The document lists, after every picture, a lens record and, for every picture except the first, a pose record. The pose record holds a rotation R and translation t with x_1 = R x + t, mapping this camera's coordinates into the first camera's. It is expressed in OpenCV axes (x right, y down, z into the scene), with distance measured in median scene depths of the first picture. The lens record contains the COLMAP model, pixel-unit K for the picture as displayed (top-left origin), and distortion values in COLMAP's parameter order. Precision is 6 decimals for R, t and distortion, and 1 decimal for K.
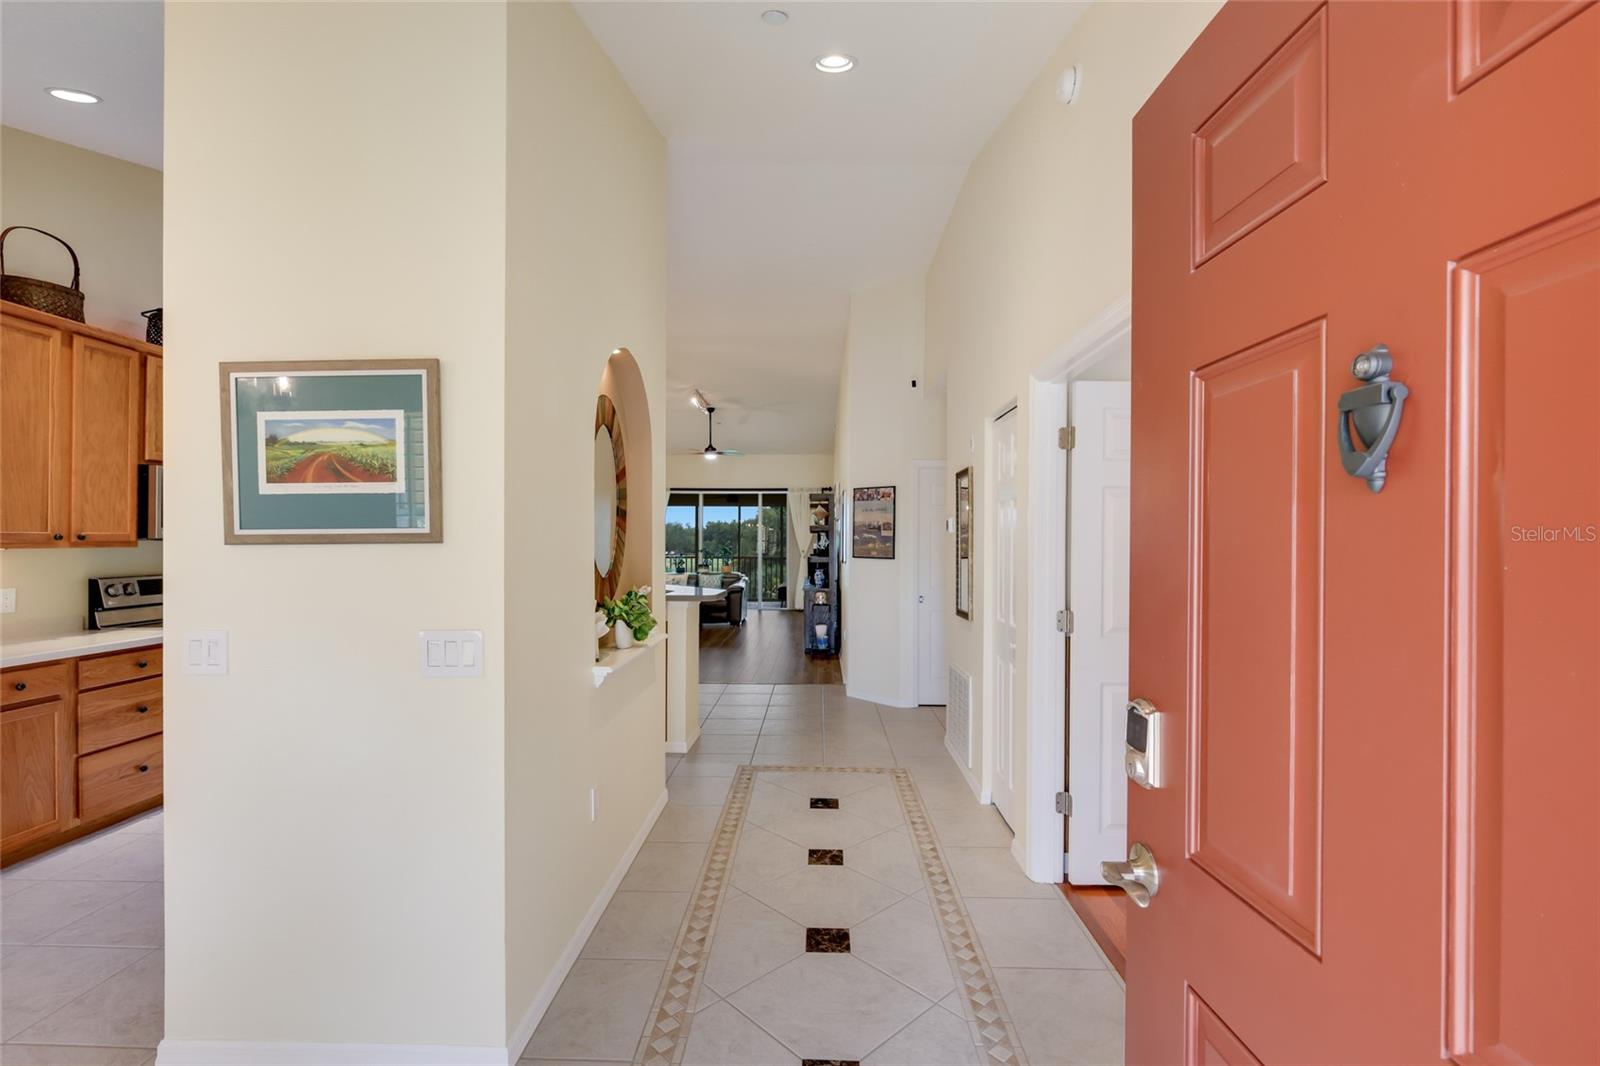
lens RADIAL K [[708.6, 0, 807.8], [0, 708.6, 538.4], [0, 0, 1]] dist [-0.001126, -0.001985]
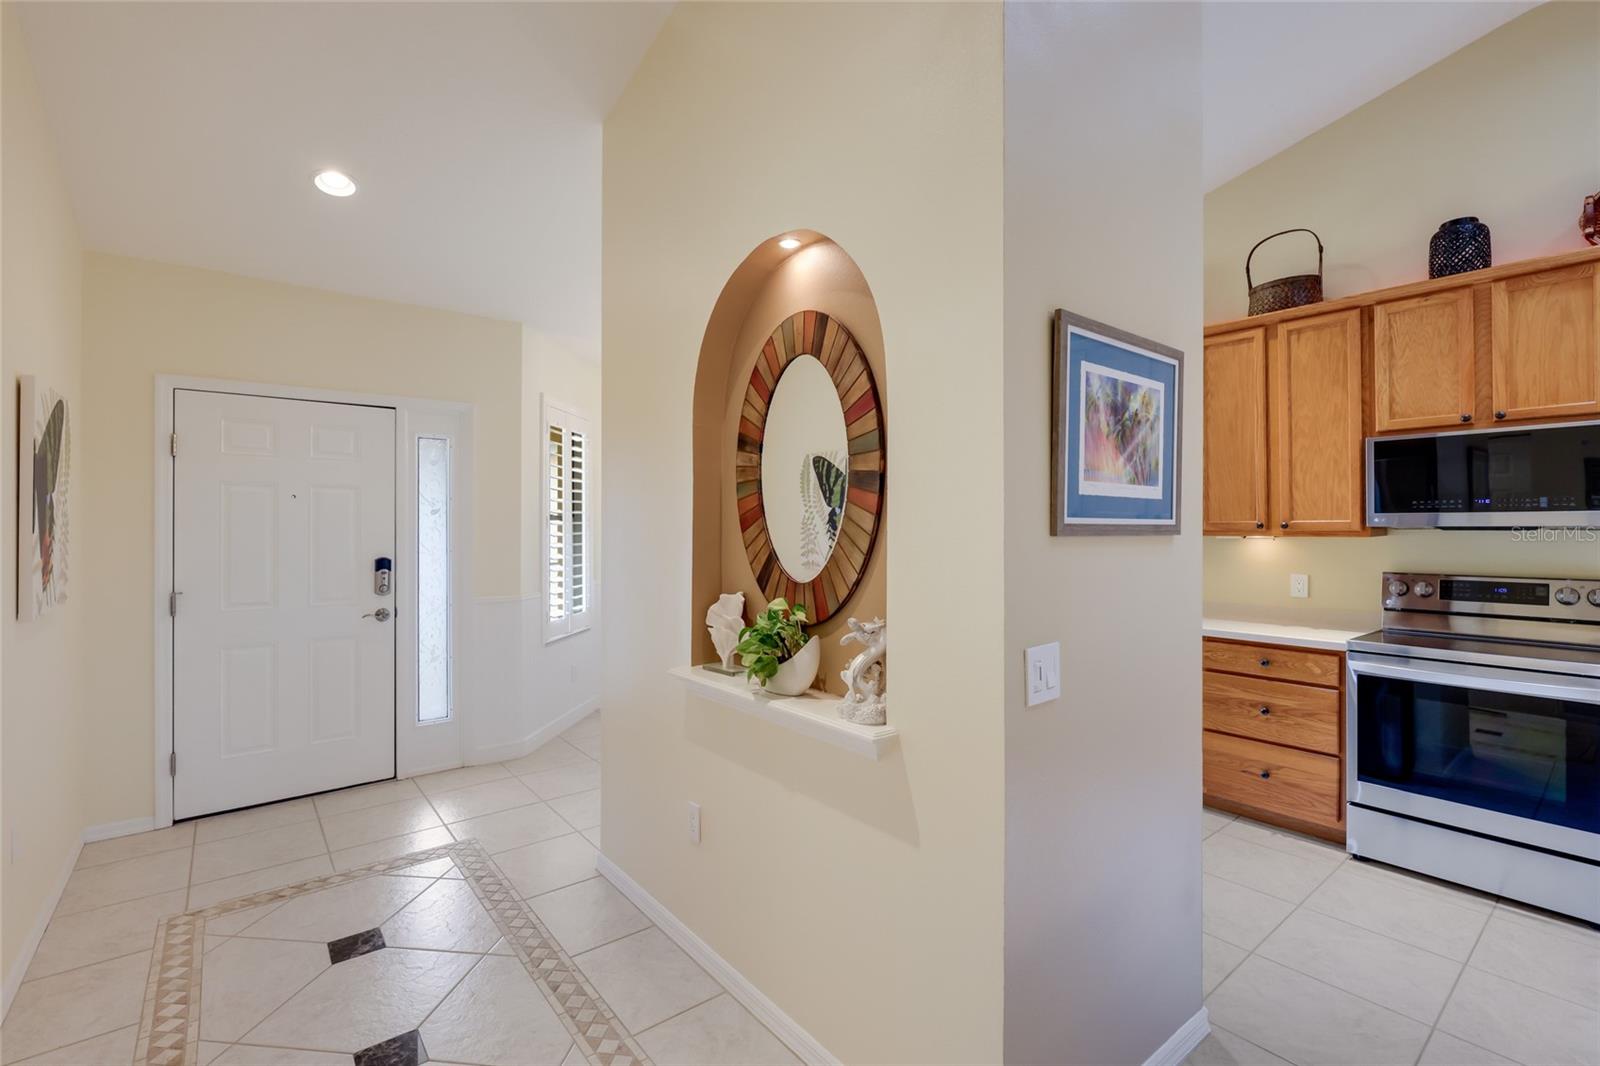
lens RADIAL K [[708.6, 0, 803.1], [0, 708.6, 524.5], [0, 0, 1]] dist [-0.001126, -0.001985]
pose [[-0.770923, -0.007125, -0.636888, 0.108022], [-0.001559, 0.999956, -0.009299, 0.005899], [0.636926, -0.006175, -0.770900, 1.176103]]
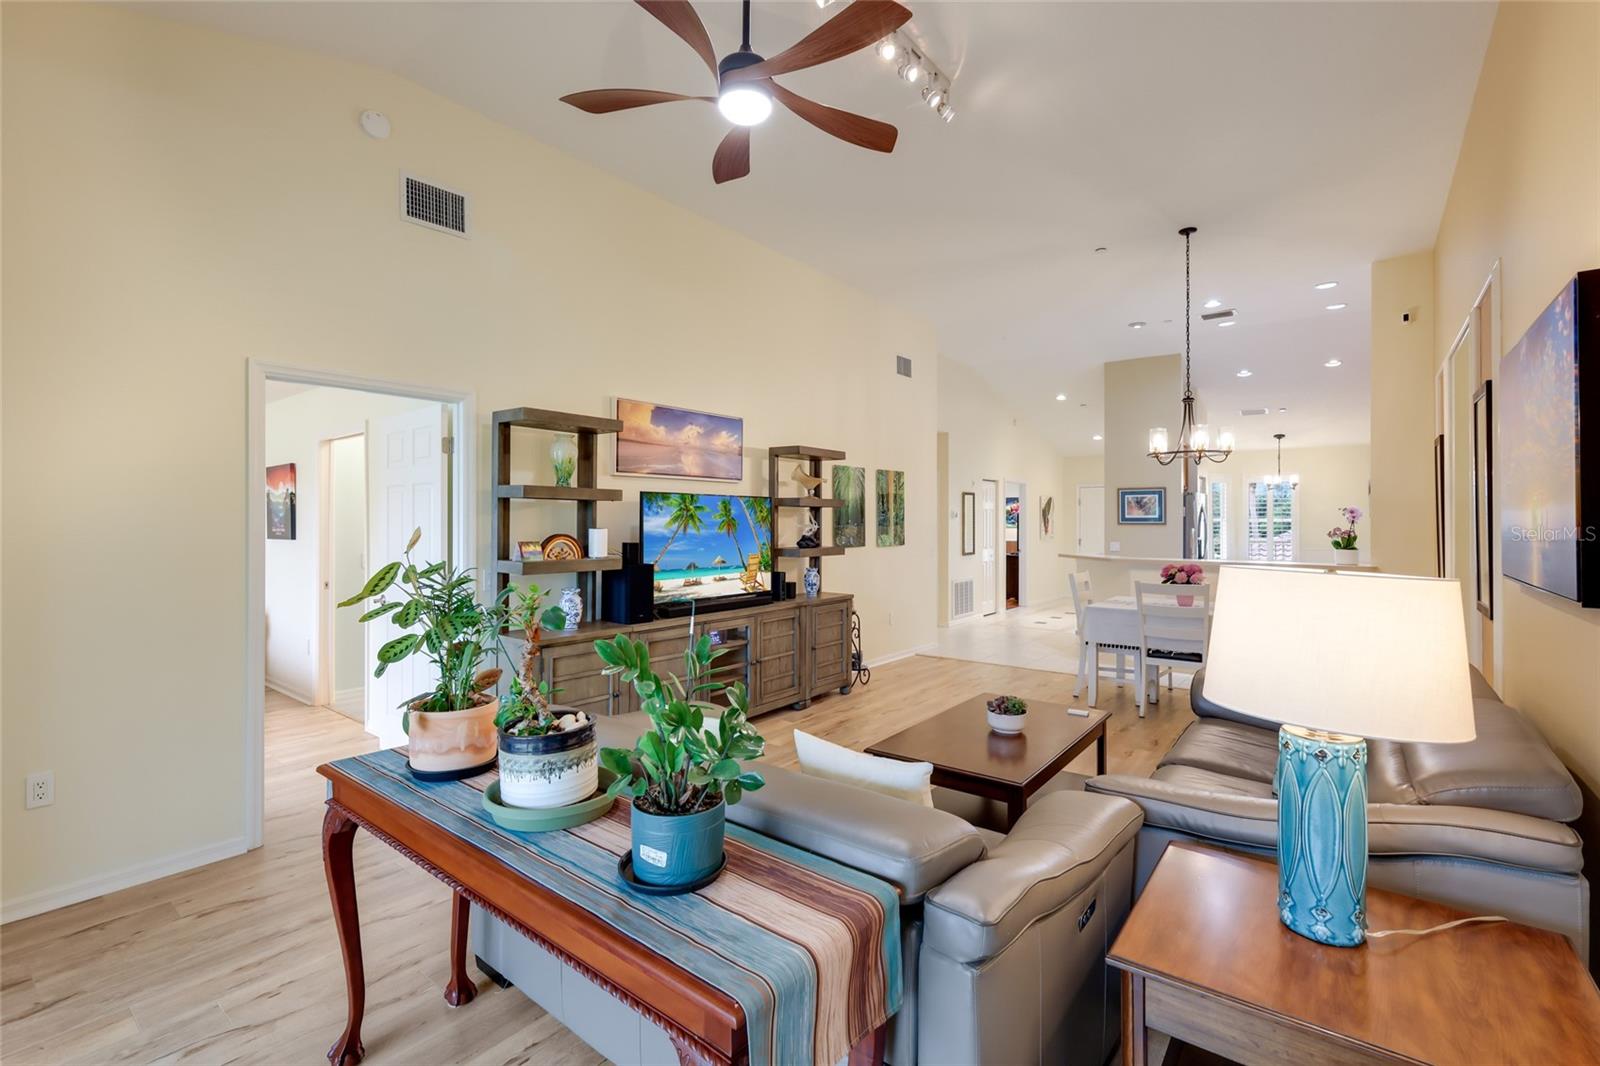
lens RADIAL K [[708.6, 0, 806.7], [0, 708.6, 513.9], [0, 0, 1]] dist [-0.001126, -0.001985]
pose [[-0.799161, 0.000851, 0.601116, -0.824526], [-0.007316, 0.999911, -0.011142, 0.006845], [-0.601073, -0.013302, -0.799084, 3.476078]]
